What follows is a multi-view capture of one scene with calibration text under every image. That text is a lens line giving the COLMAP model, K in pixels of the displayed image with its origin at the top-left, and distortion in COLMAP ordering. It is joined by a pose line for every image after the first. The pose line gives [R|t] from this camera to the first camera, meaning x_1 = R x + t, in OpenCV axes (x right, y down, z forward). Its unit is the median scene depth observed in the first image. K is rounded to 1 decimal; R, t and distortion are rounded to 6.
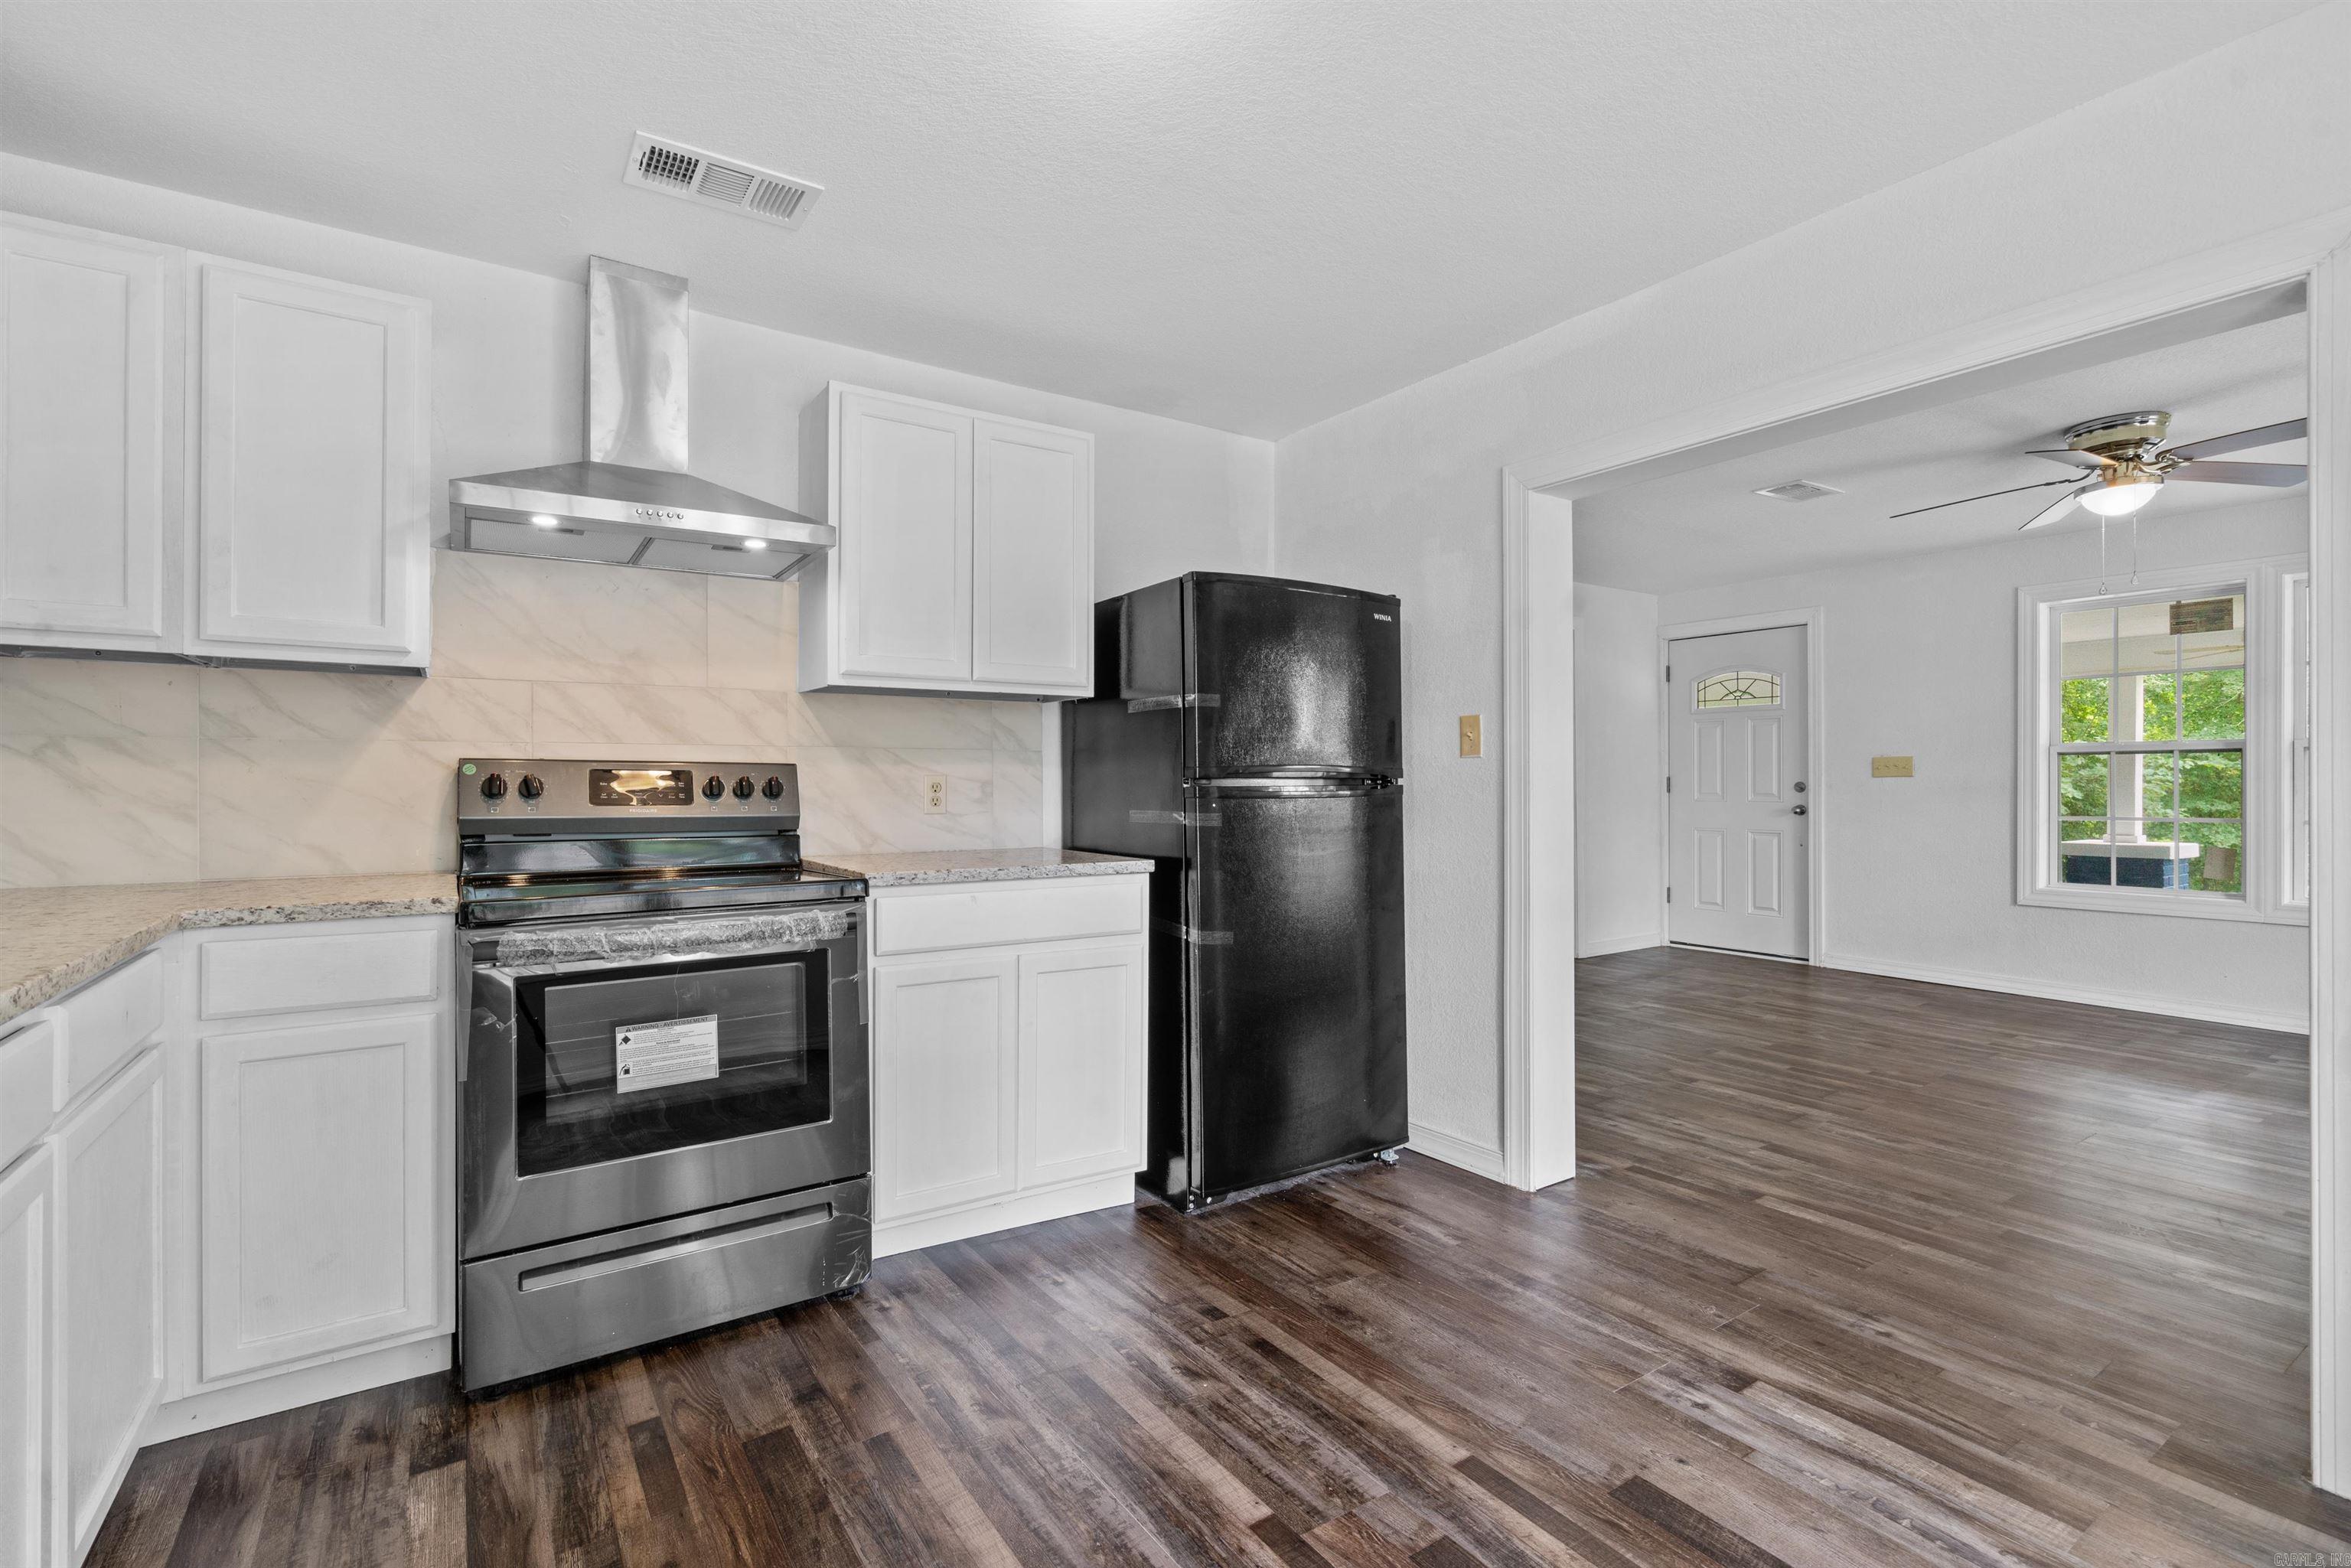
lens RADIAL K [[1072.1, 0, 1184.0], [0, 1072.1, 776.0], [0, 0, 1]] dist [0.001400, -0.000903]
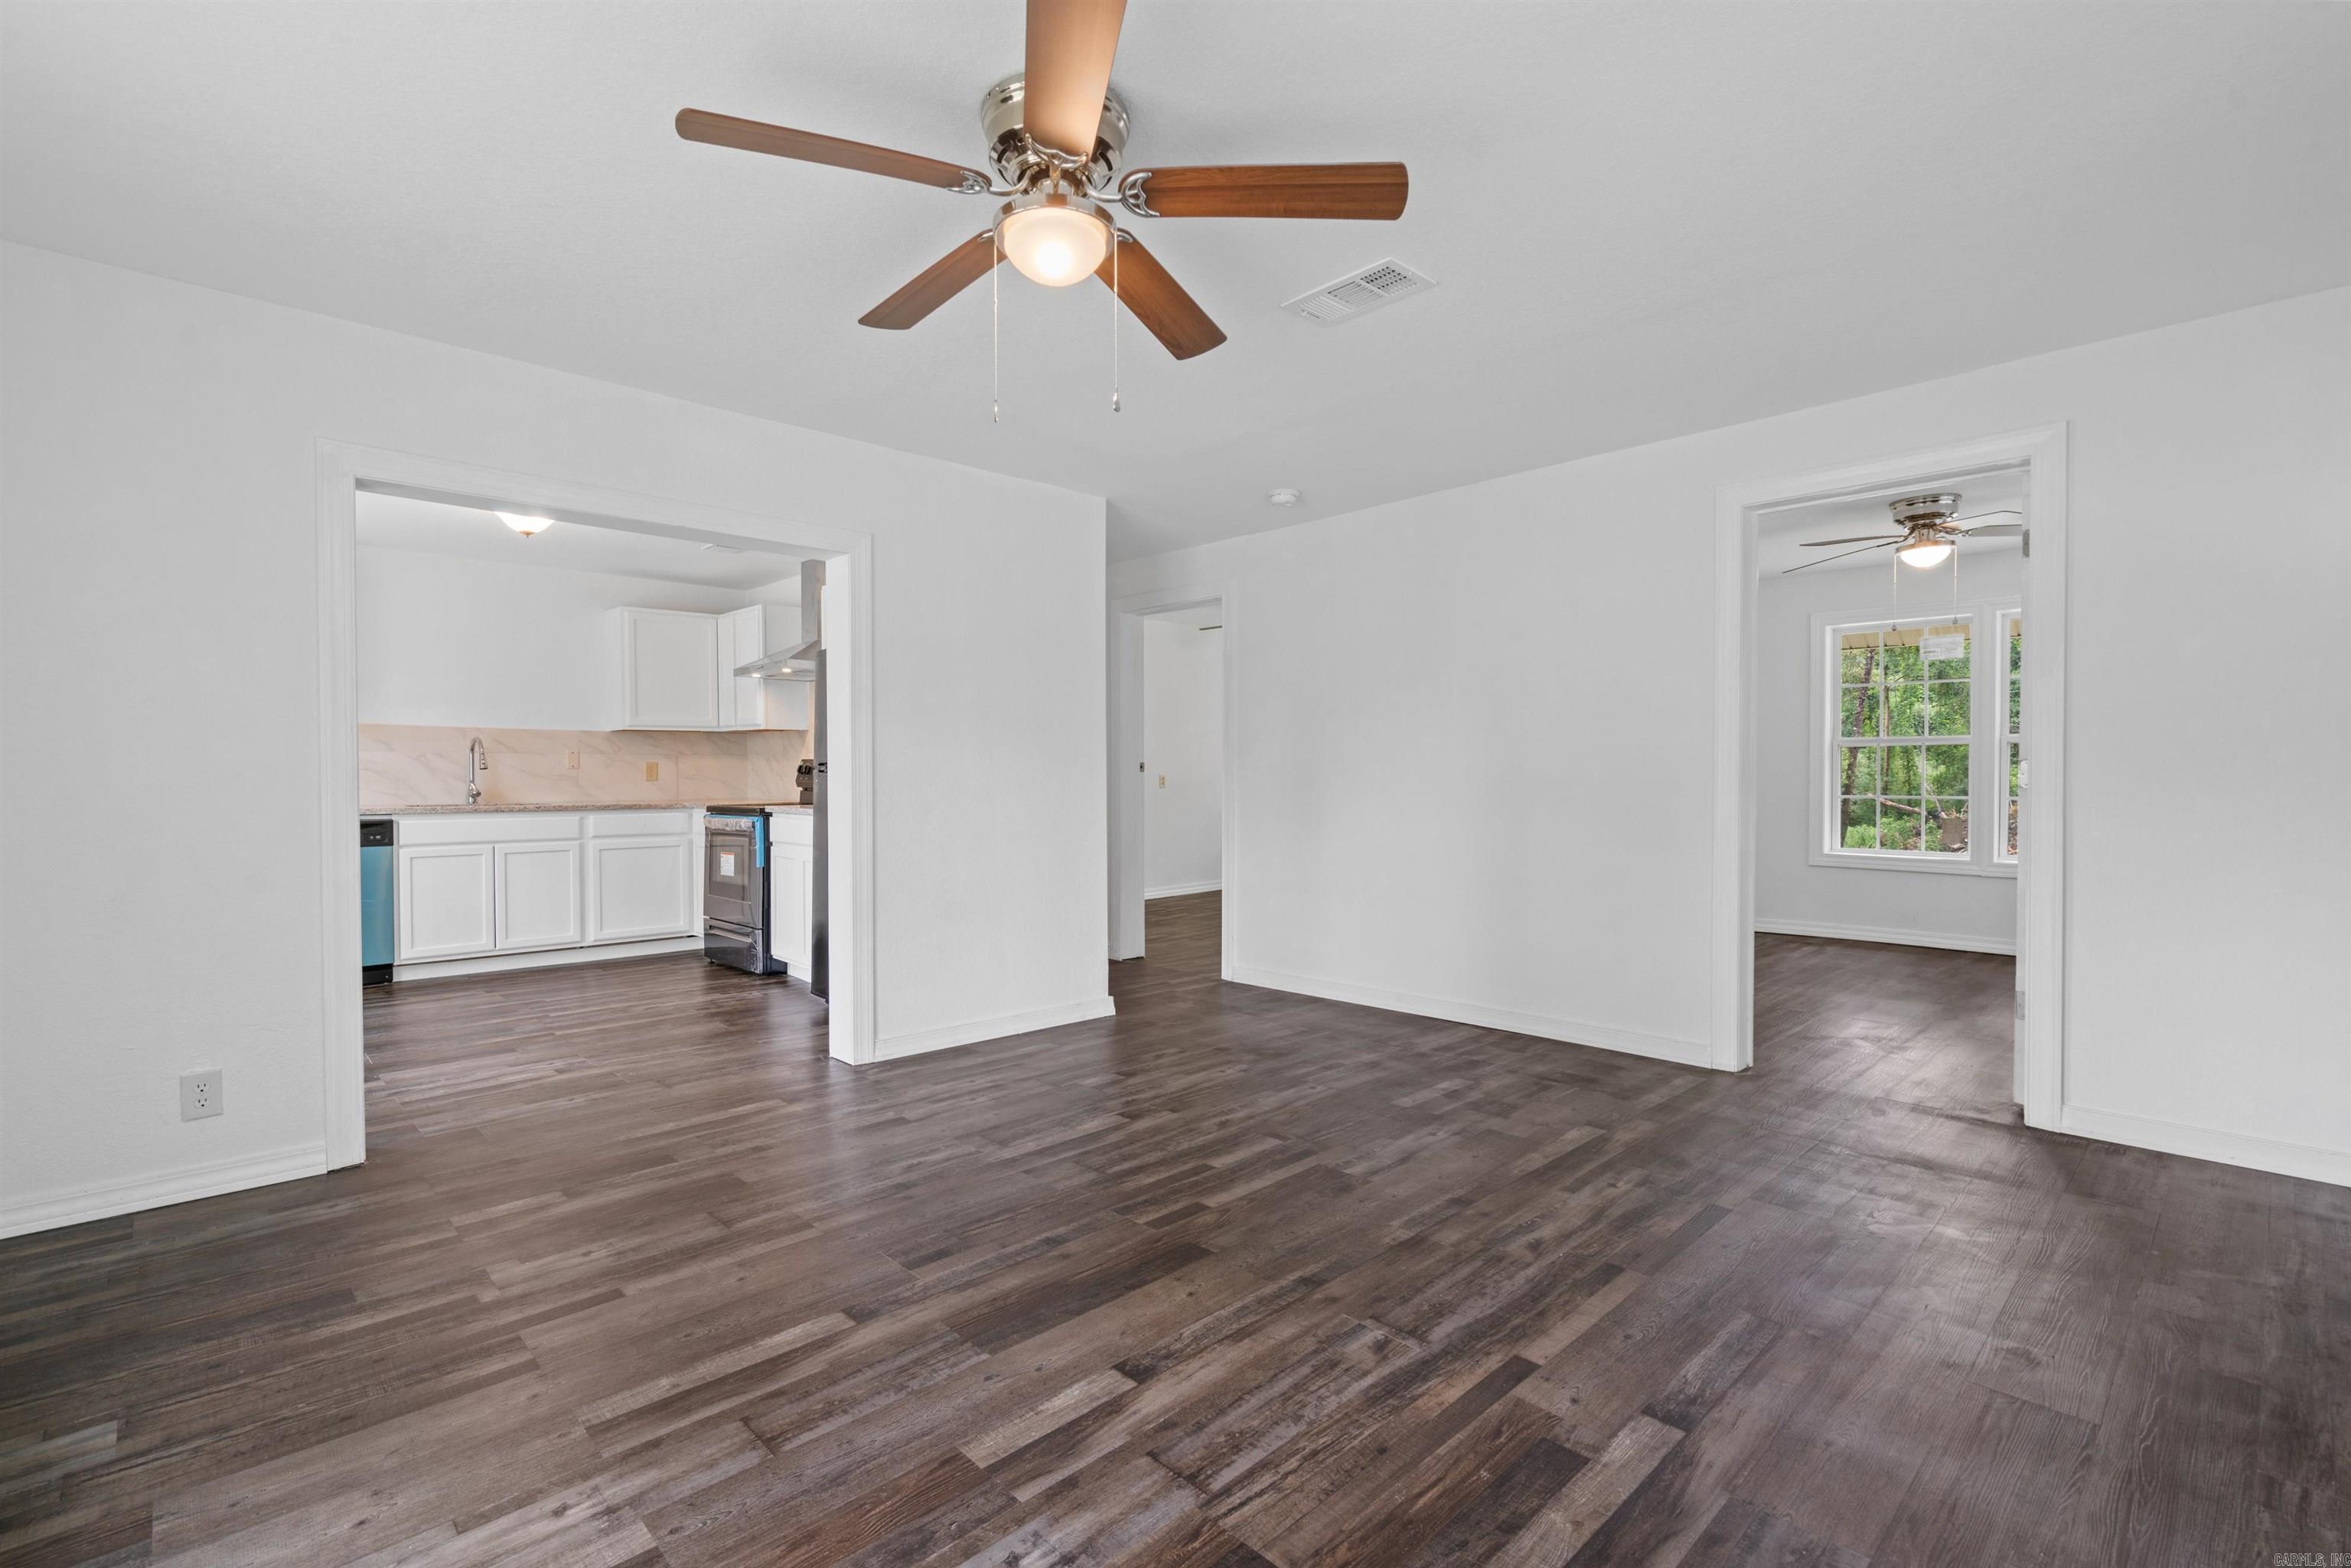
lens RADIAL K [[1072.1, 0, 1238.0], [0, 1072.1, 772.1], [0, 0, 1]] dist [0.001400, -0.000903]
pose [[0.214274, 0.021417, -0.976539, 2.275927], [-0.006571, 0.999769, 0.020484, -0.040629], [0.976752, 0.002027, 0.214365, 1.494925]]
